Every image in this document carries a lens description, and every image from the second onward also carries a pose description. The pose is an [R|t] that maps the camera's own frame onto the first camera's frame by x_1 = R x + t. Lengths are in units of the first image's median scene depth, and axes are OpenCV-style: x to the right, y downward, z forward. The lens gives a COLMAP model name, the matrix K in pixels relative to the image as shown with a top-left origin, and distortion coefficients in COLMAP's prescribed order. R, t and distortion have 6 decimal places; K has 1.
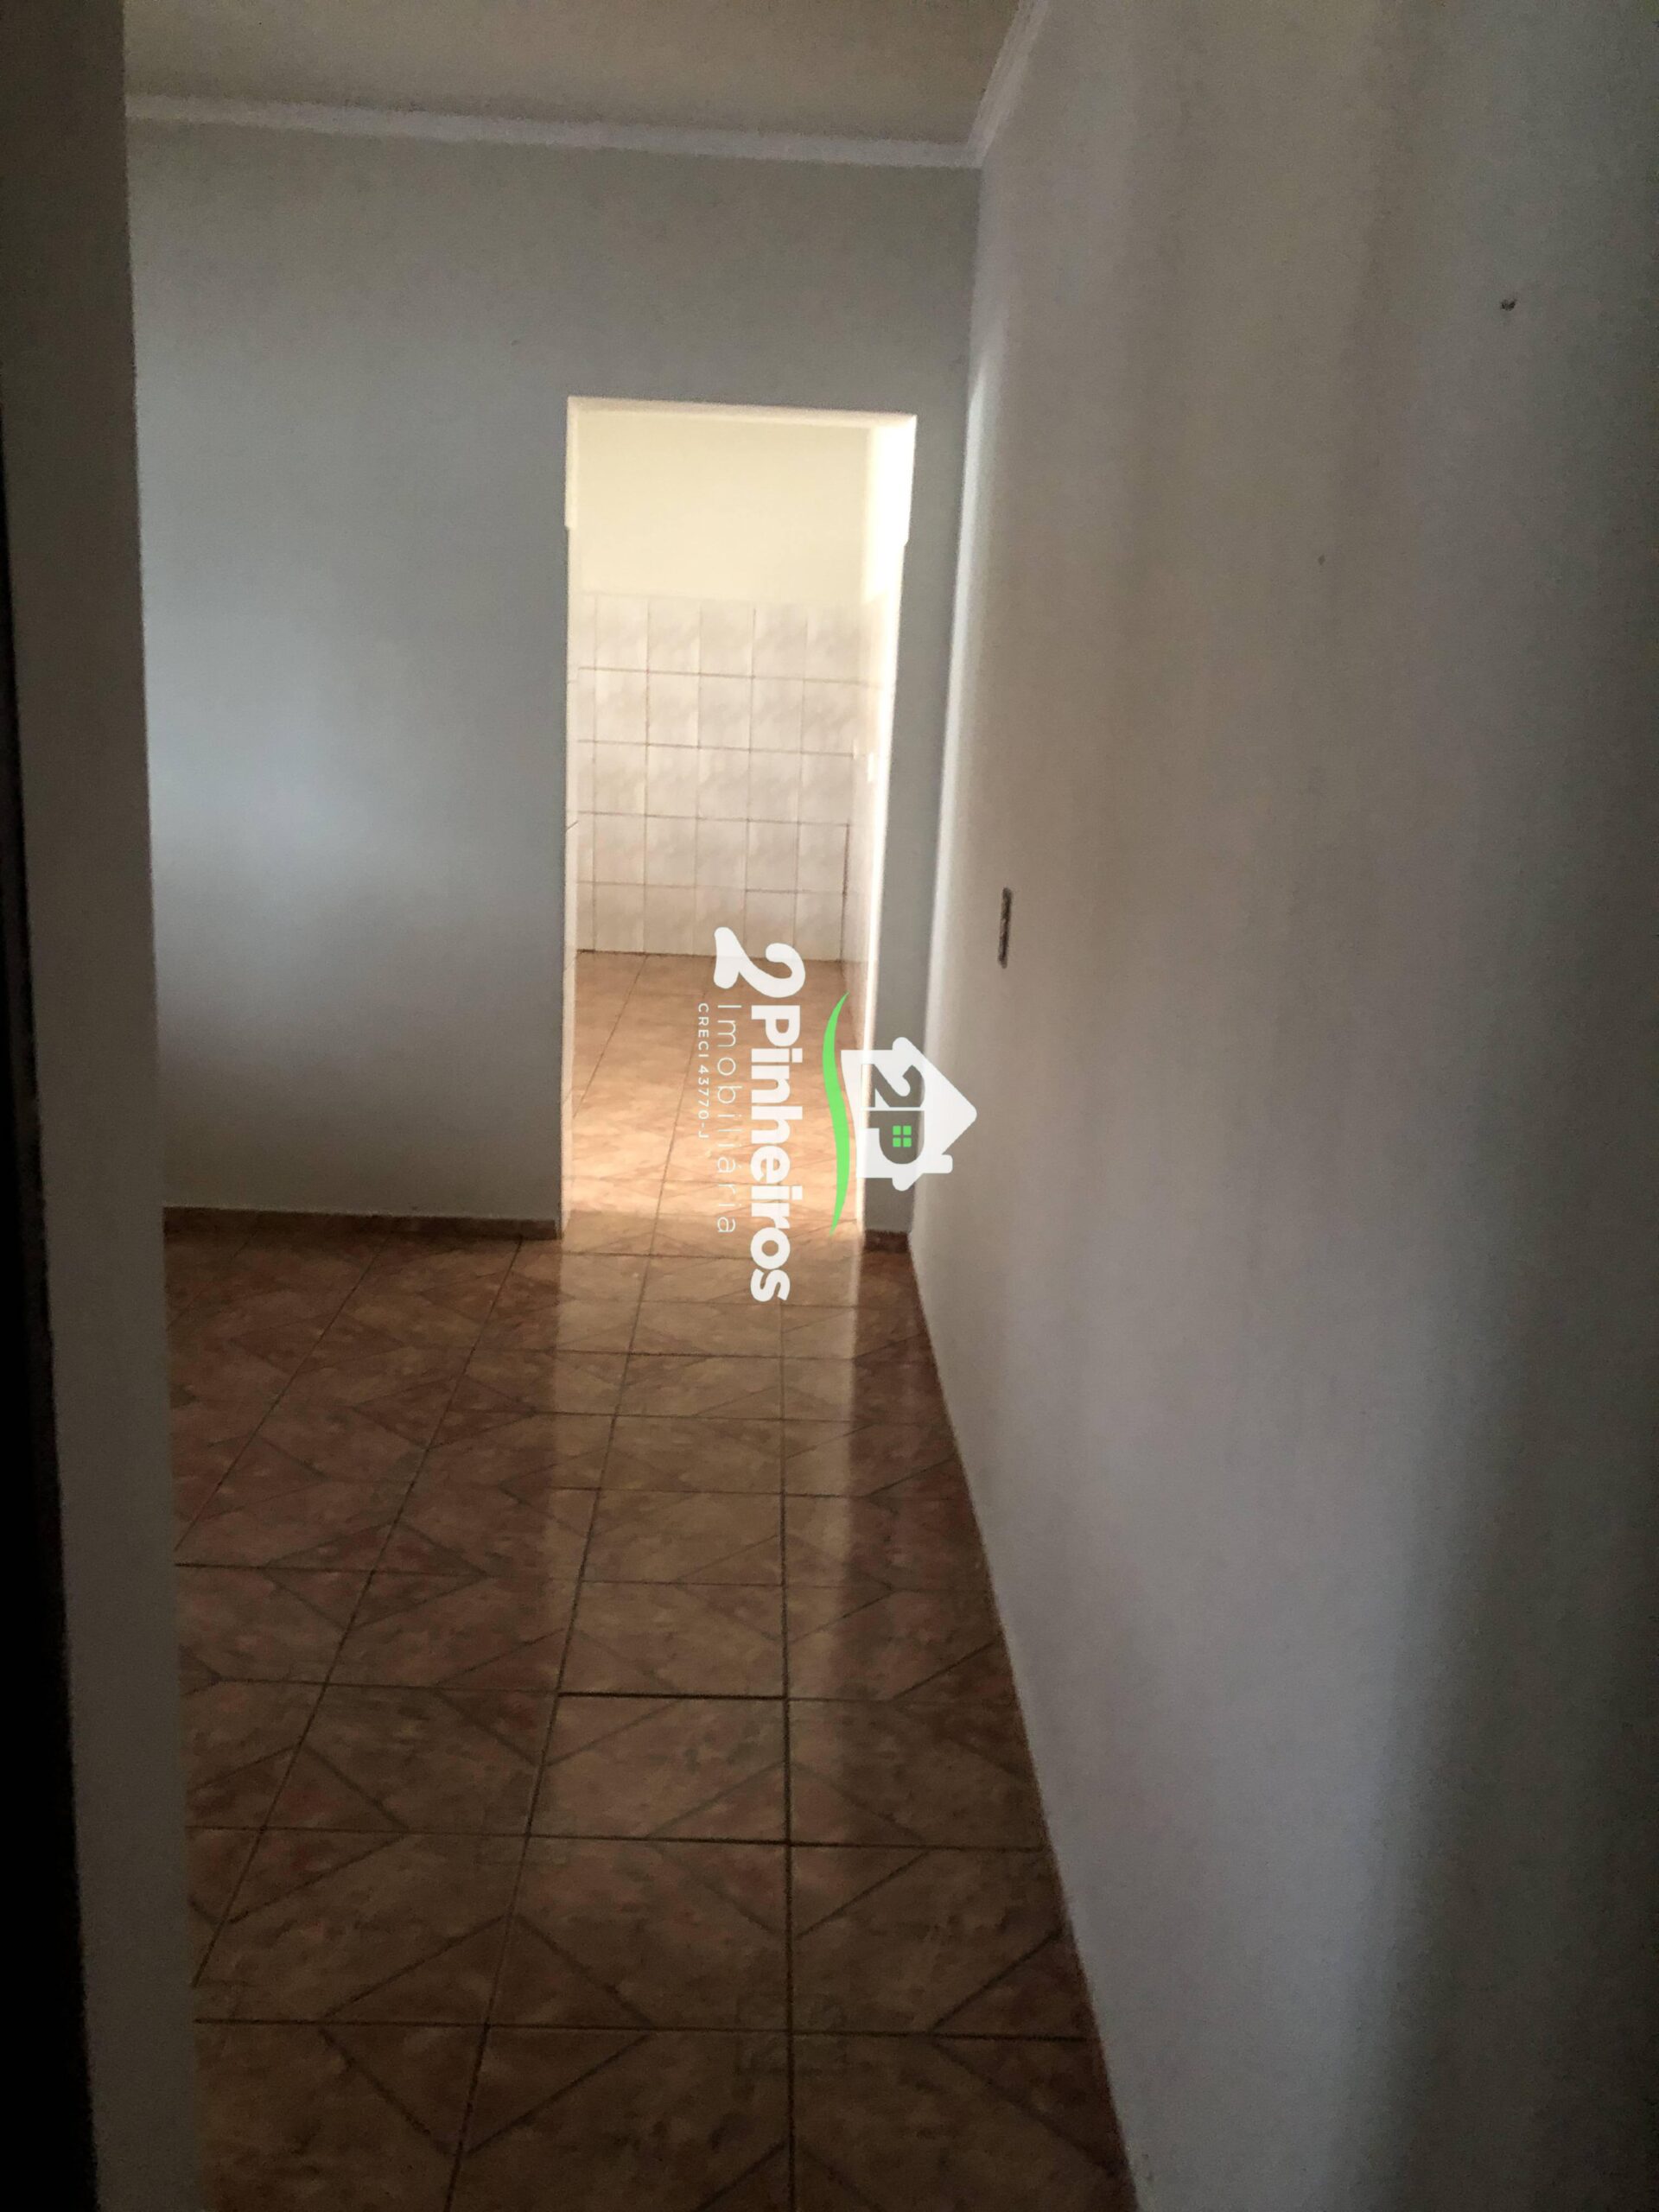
lens RADIAL K [[1796.7, 0, 822.2], [0, 1796.7, 1074.7], [0, 0, 1]] dist [-0.005640, 0.003480]
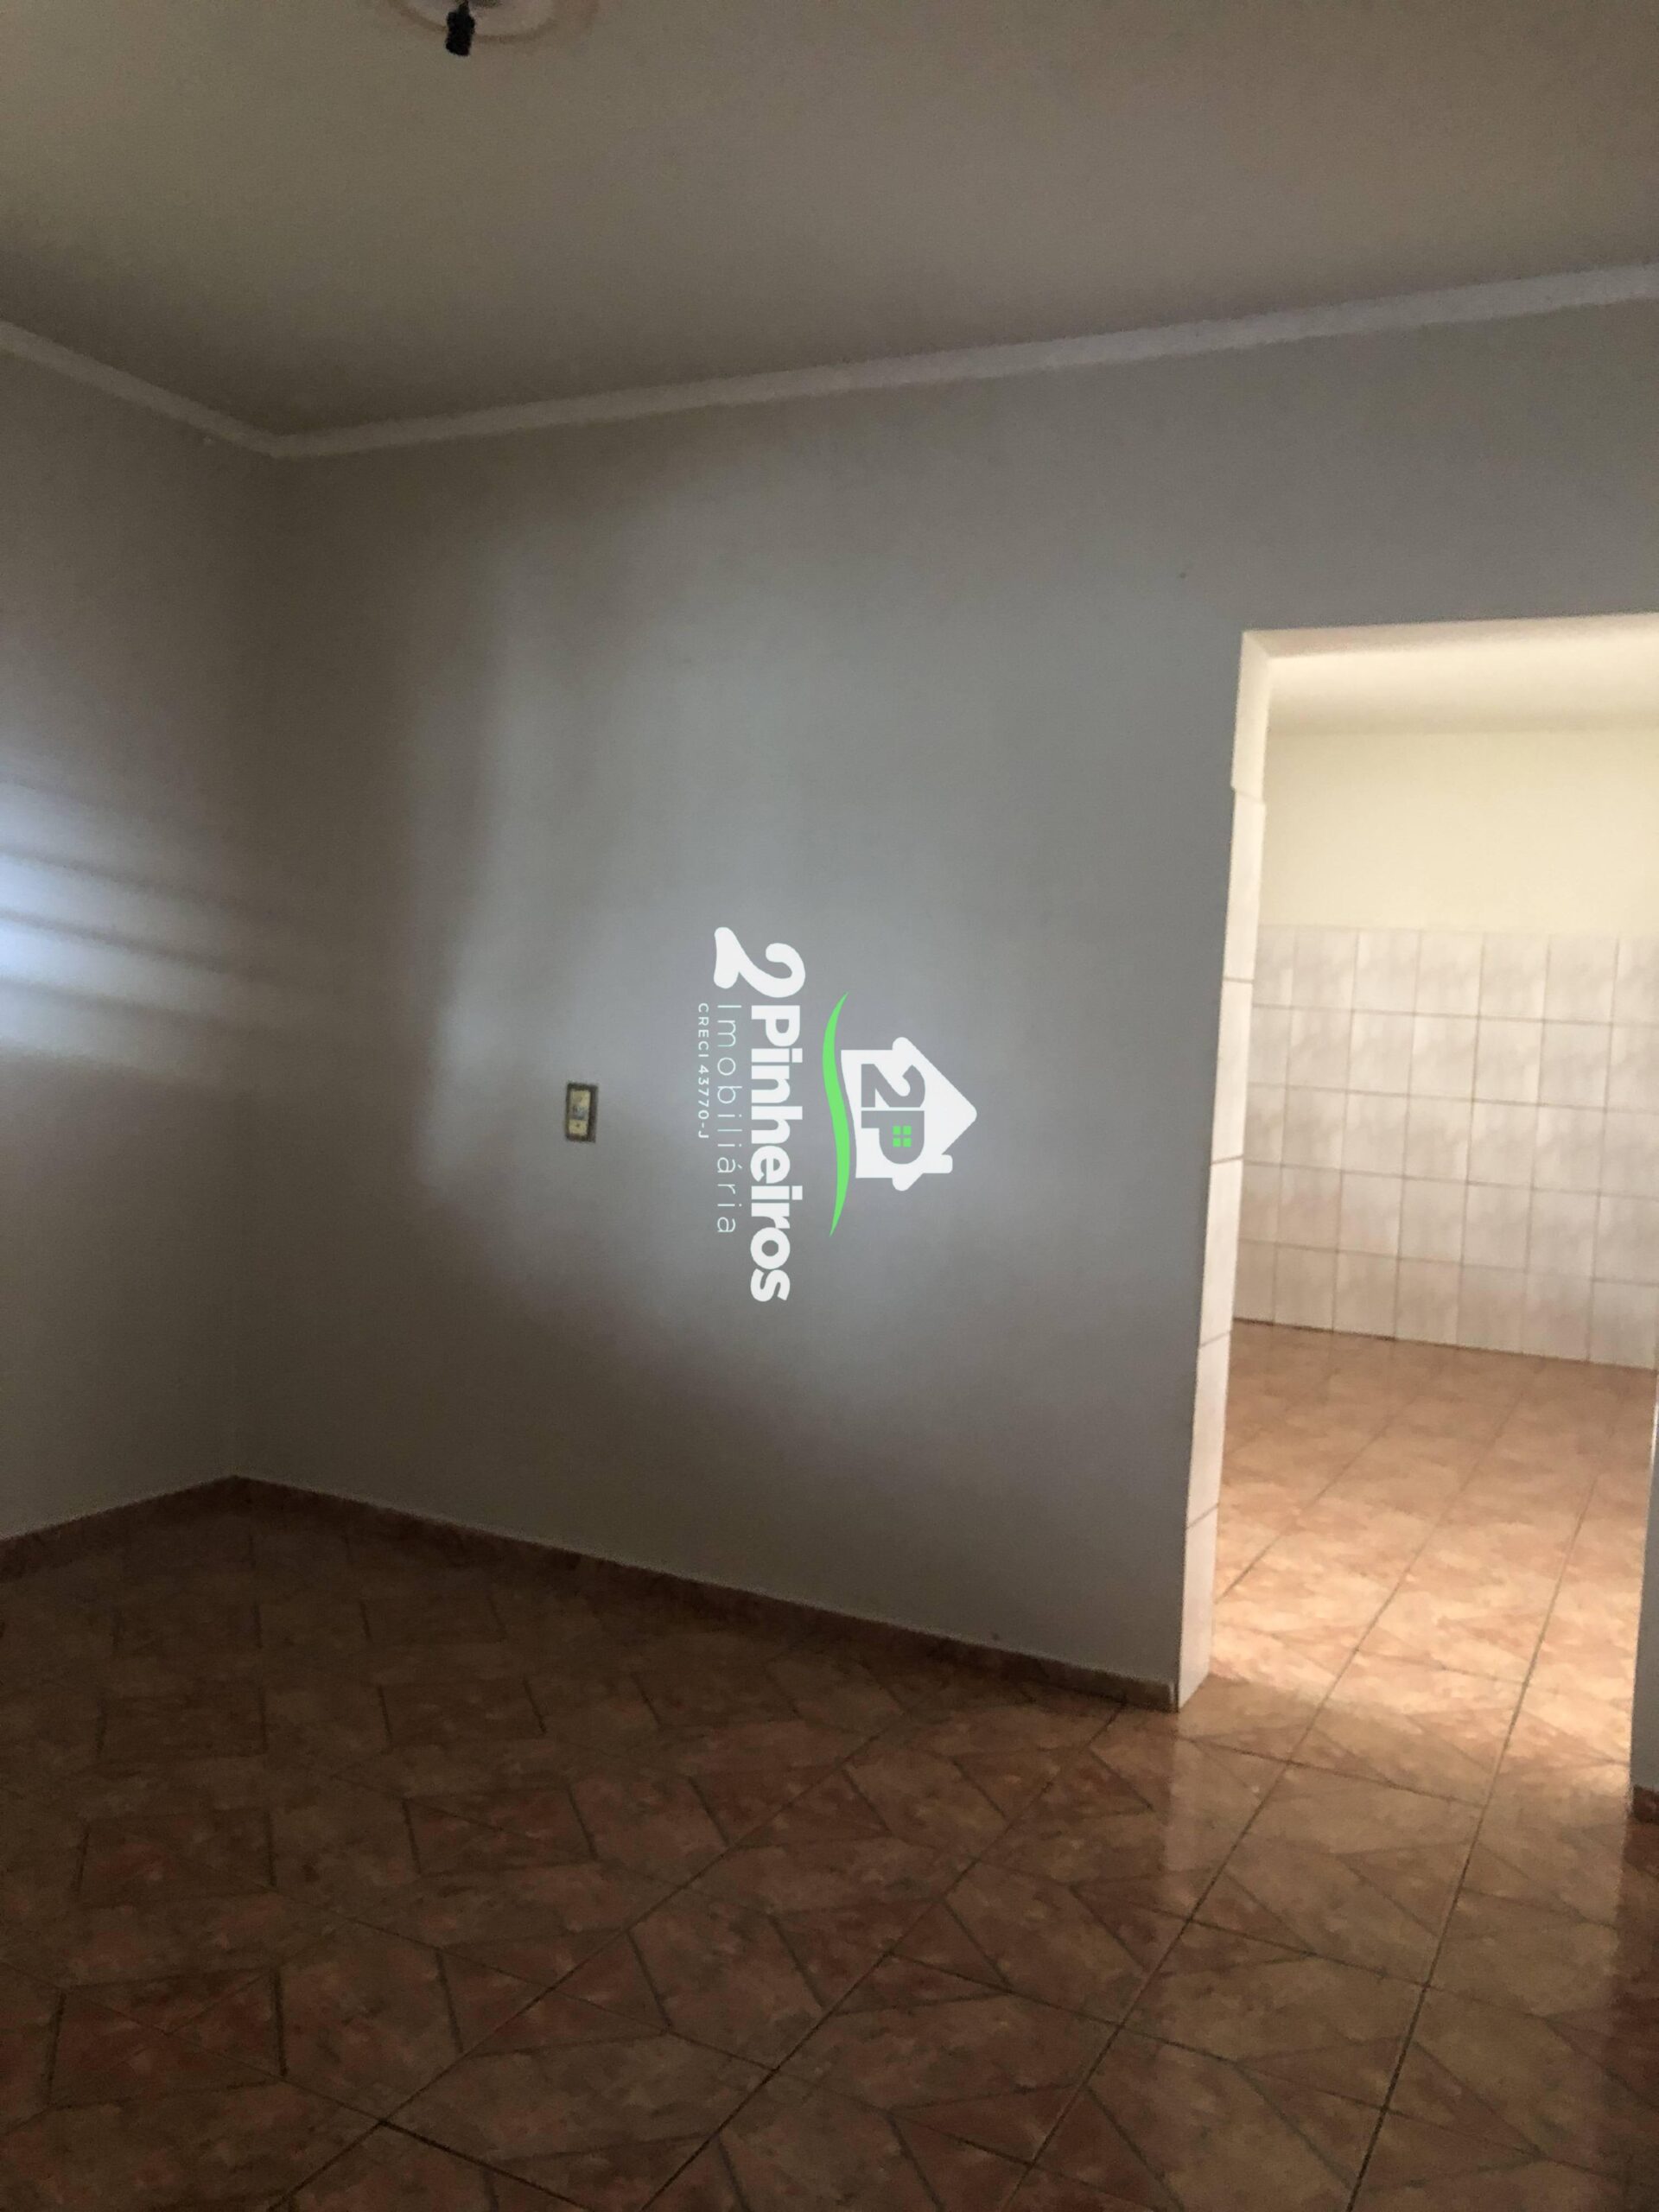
lens RADIAL K [[1819.0, 0, 771.4], [0, 1819.0, 1061.8], [0, 0, 1]] dist [-0.055683, 0.092839]
pose [[0.870296, 0.013210, -0.492351, 0.068546], [-0.116944, 0.976596, -0.180512, -0.016081], [0.478444, 0.214677, 0.851472, 0.214415]]
